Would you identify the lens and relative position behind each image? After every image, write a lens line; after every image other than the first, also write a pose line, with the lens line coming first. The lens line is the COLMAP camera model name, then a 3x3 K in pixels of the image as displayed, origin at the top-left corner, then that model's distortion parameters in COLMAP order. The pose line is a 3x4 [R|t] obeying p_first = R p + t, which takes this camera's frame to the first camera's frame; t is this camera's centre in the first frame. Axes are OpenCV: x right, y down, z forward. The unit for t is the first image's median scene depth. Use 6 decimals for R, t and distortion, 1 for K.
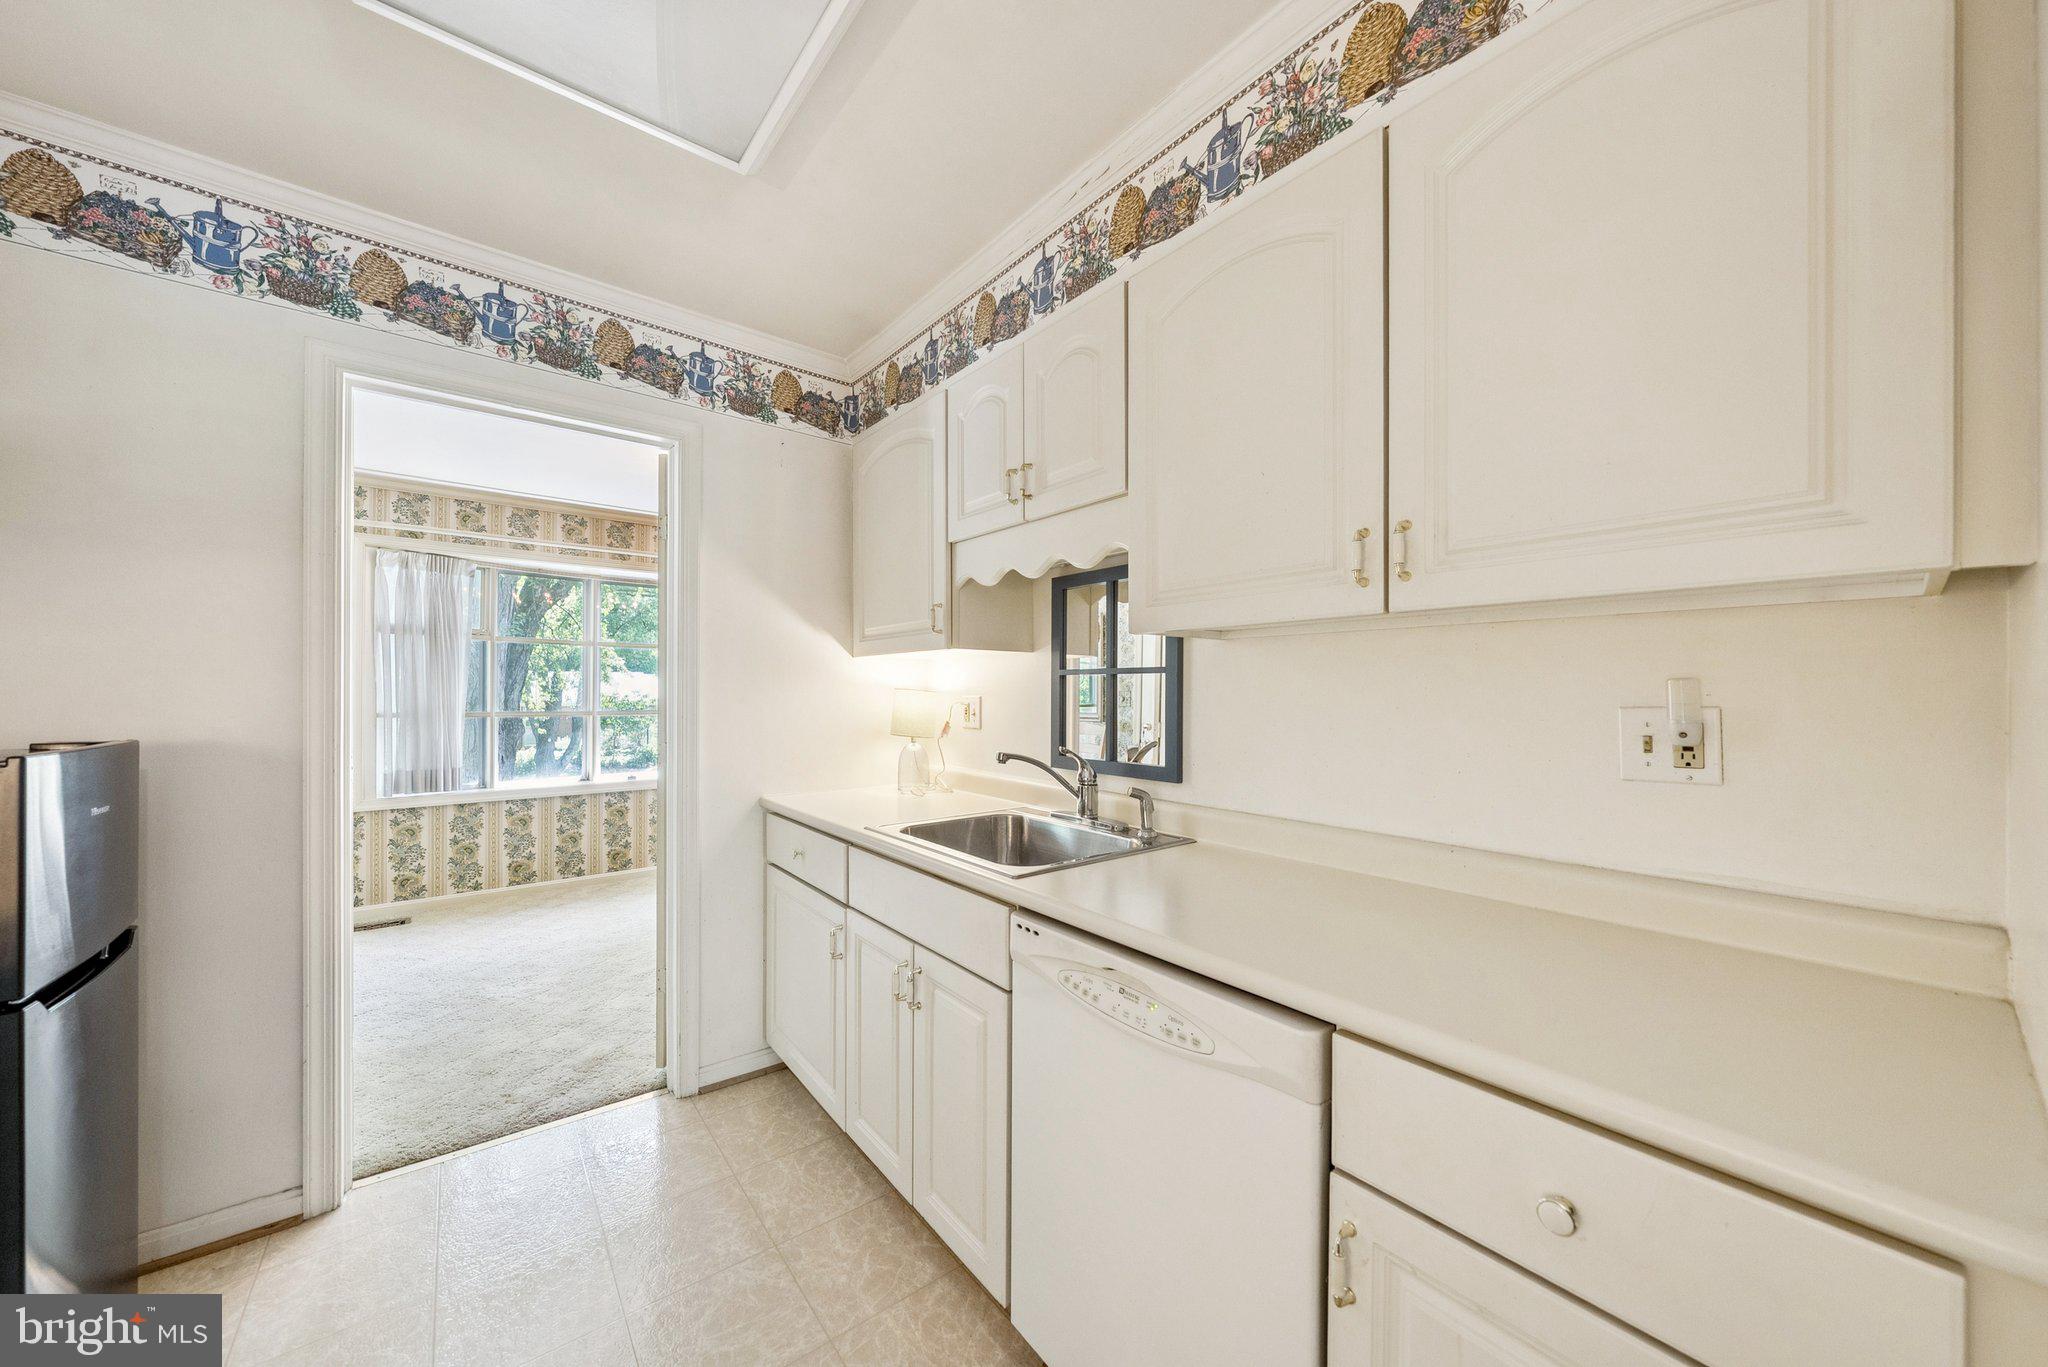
lens RADIAL K [[730.7, 0, 1017.1], [0, 730.7, 691.6], [0, 0, 1]] dist [-0.000744, -0.000065]
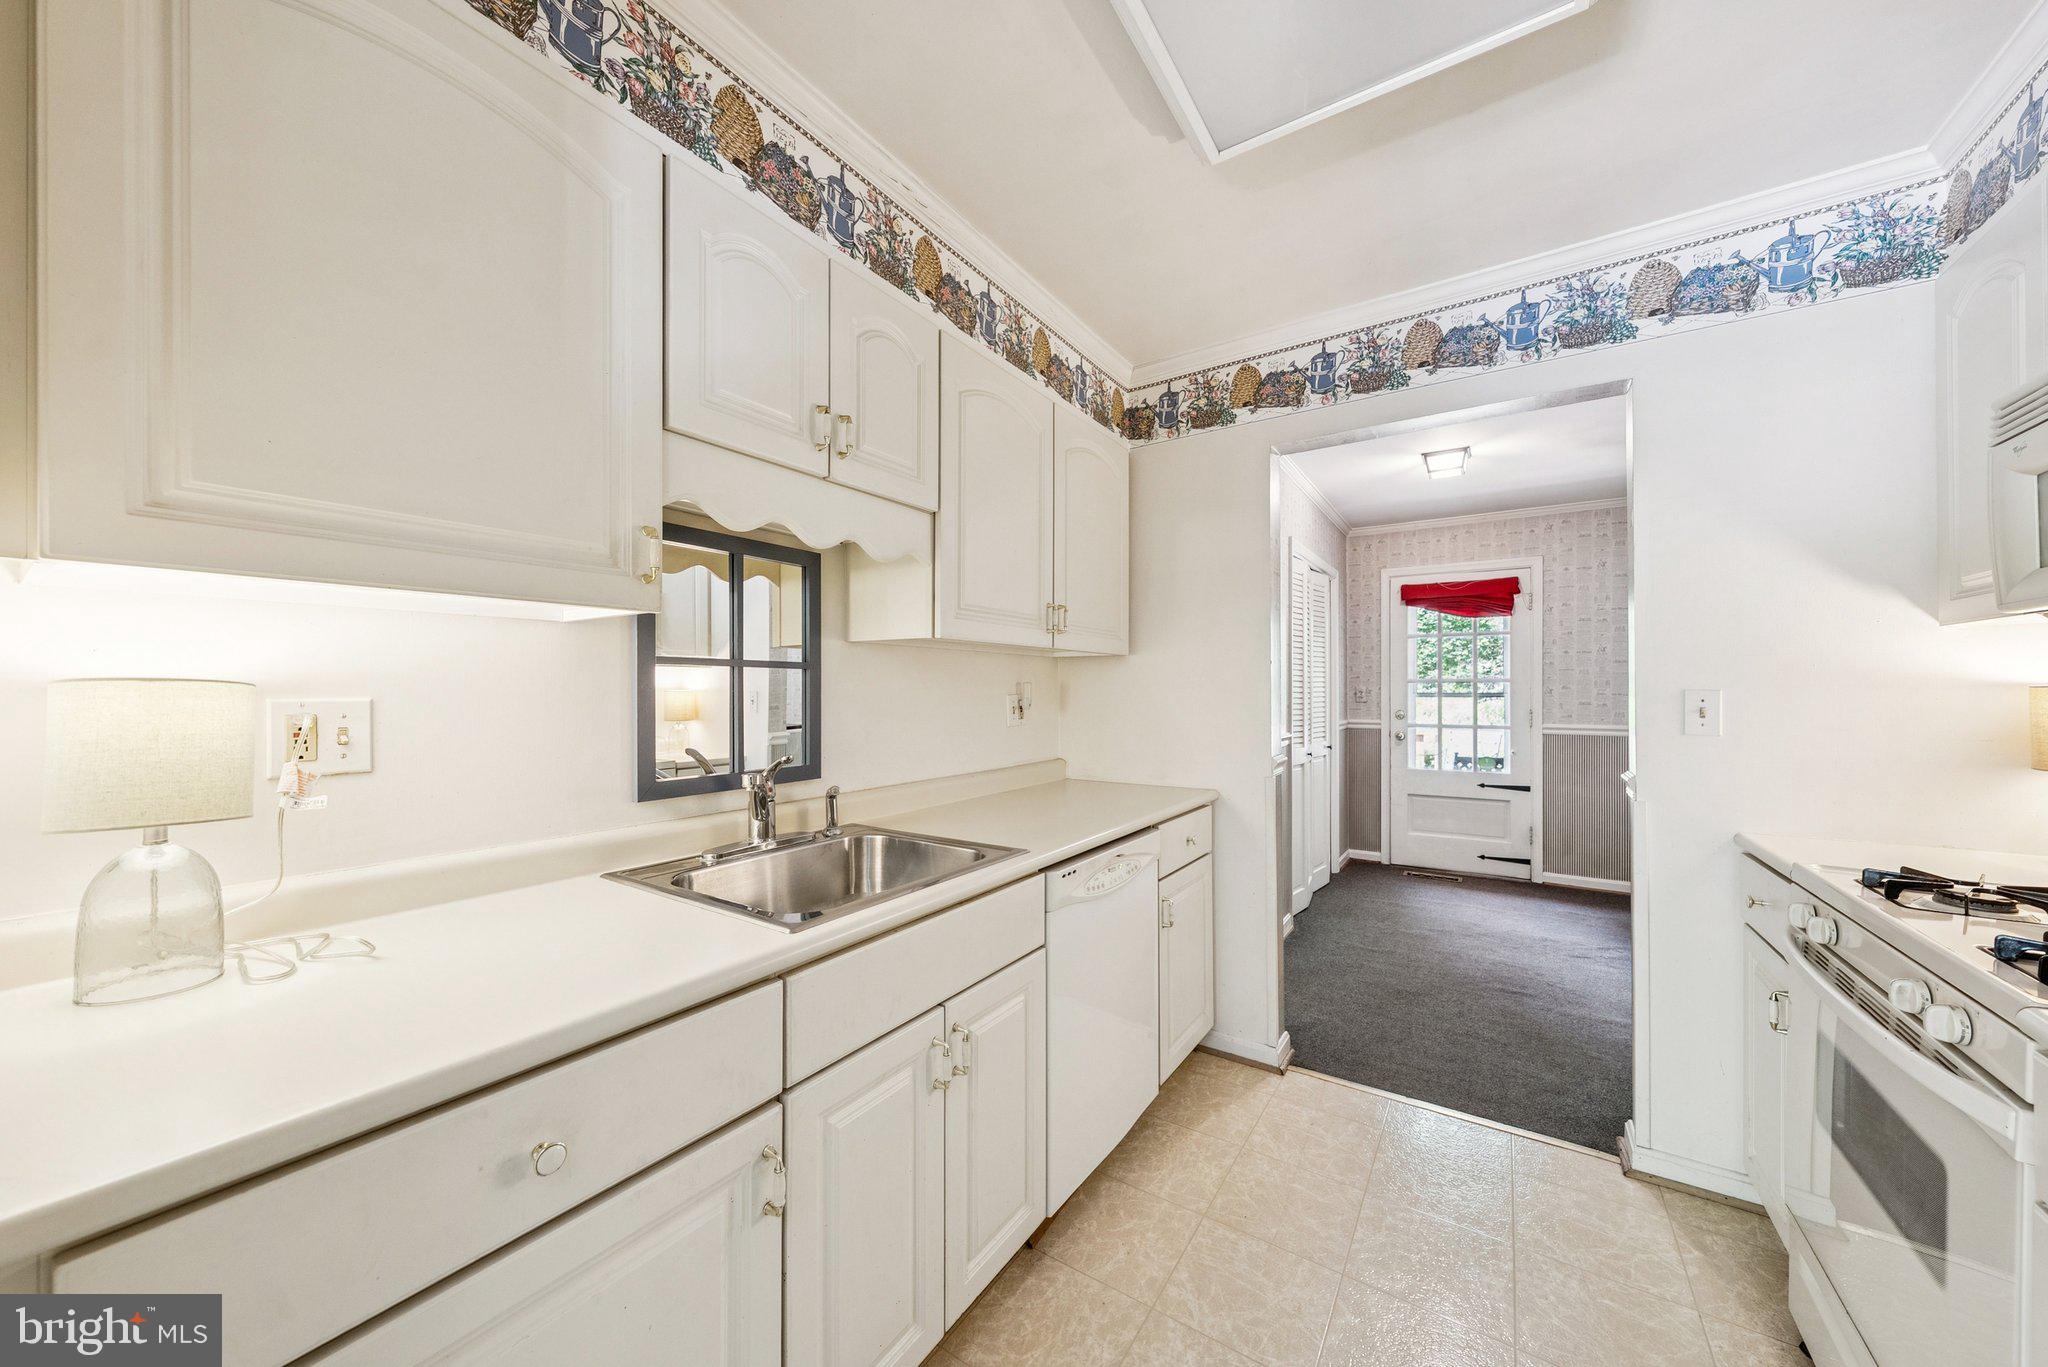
lens RADIAL K [[711.4, 0, 1025.5], [0, 711.4, 689.0], [0, 0, 1]] dist [-0.000210, -0.000217]
pose [[-0.315176, -0.002684, 0.949029, -0.861851], [-0.000592, 0.999996, 0.002632, -0.000887], [-0.949033, 0.000268, -0.315177, 1.107273]]
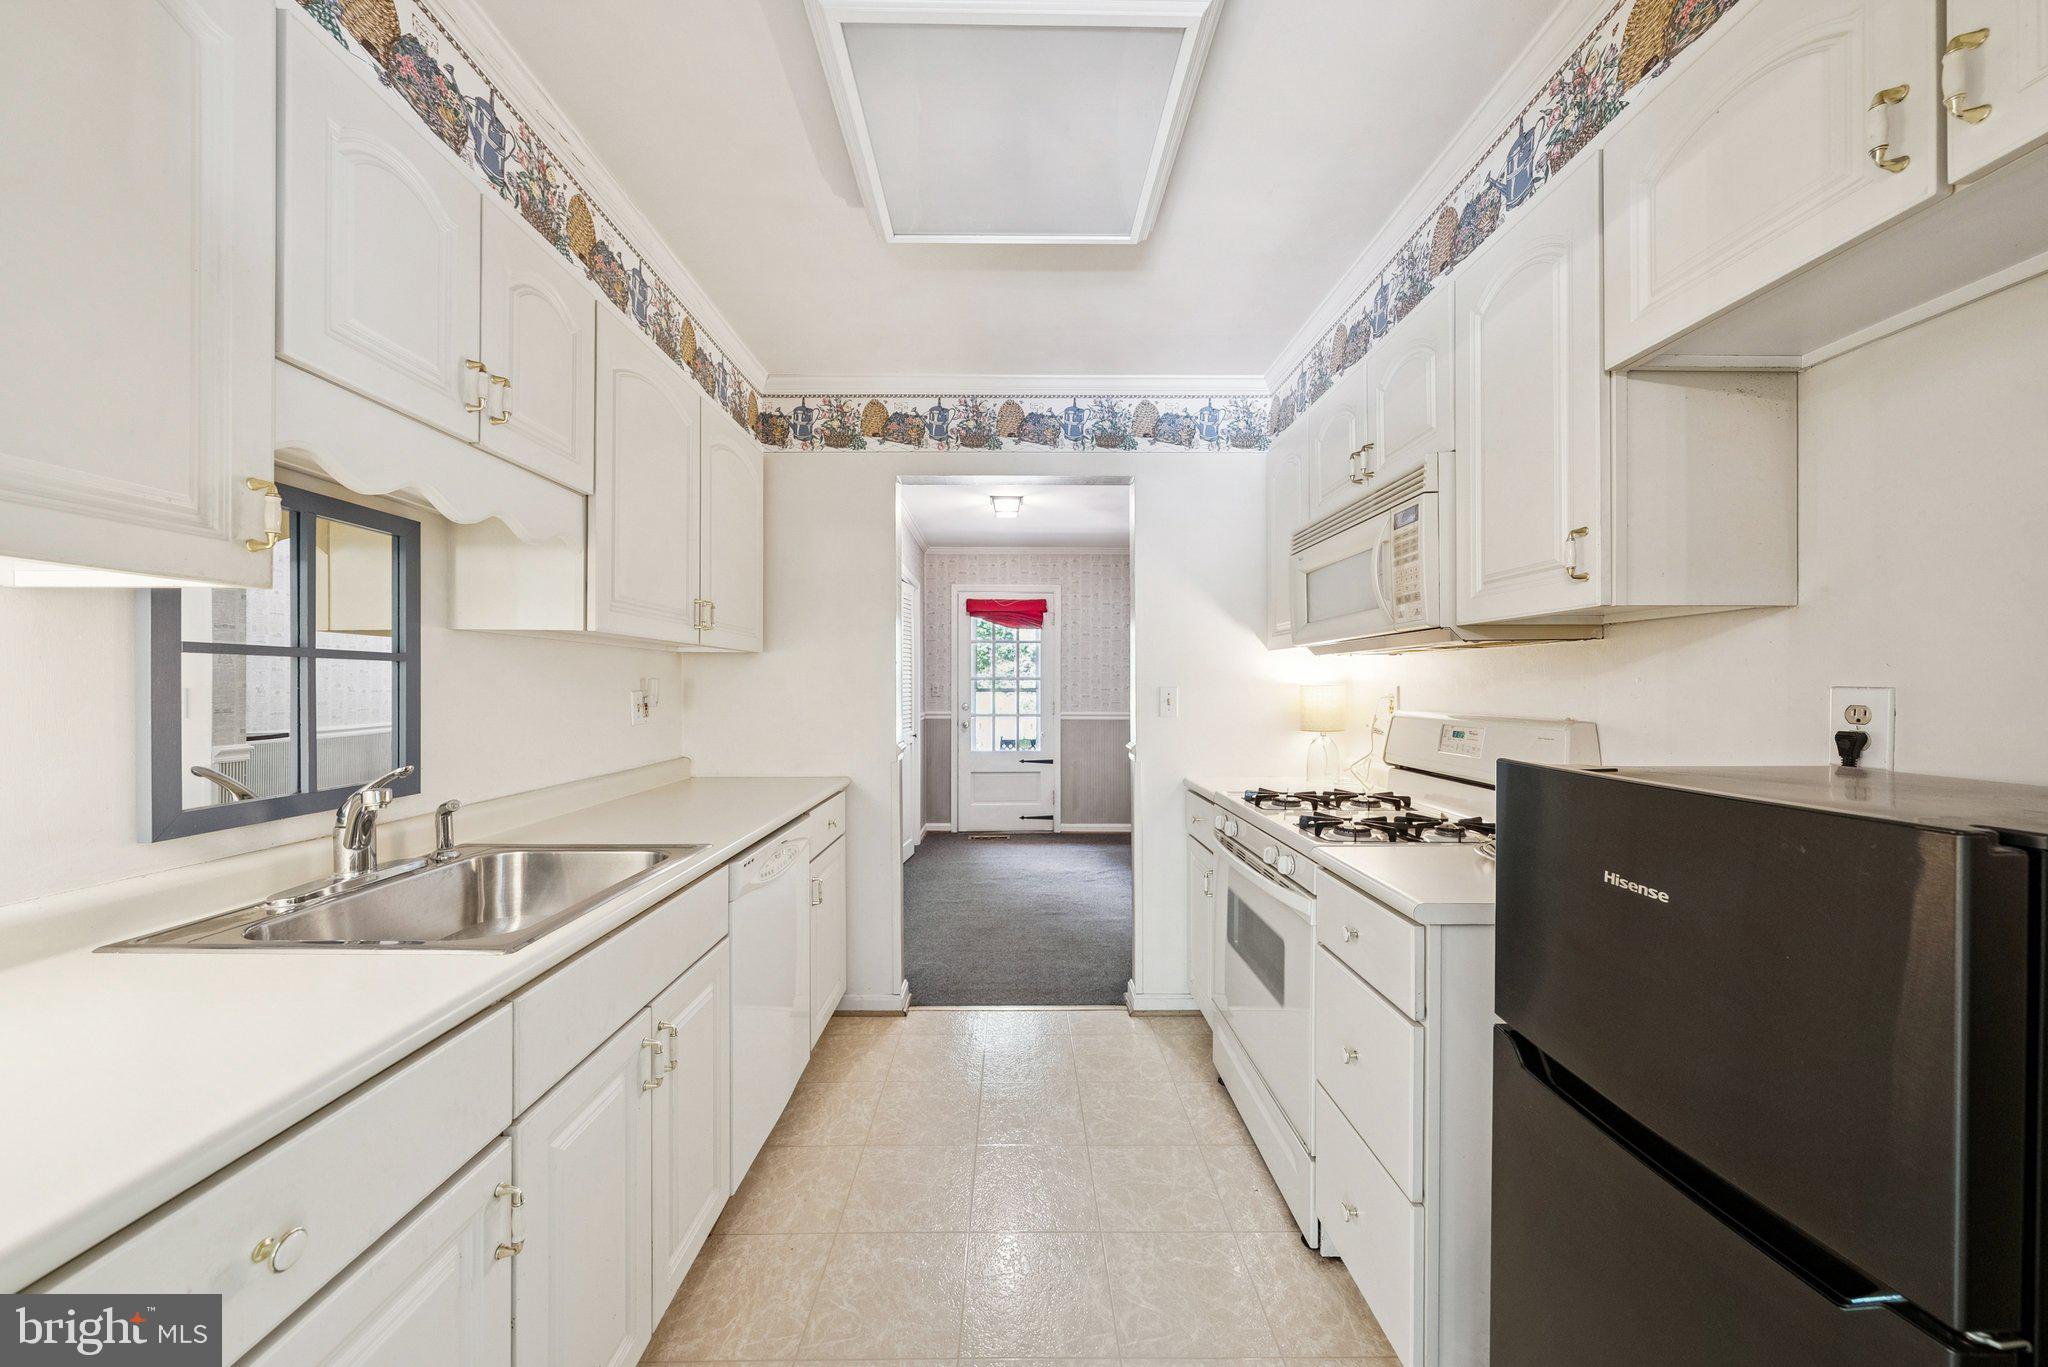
lens RADIAL K [[695.4, 0, 1024.0], [0, 695.4, 683.5], [0, 0, 1]] dist [-0.000022, 0.000100]
pose [[-0.798079, -0.003732, 0.602541, -0.872163], [-0.004714, 0.999989, -0.000050, -0.003757], [-0.602534, -0.002880, -0.798088, 1.296069]]
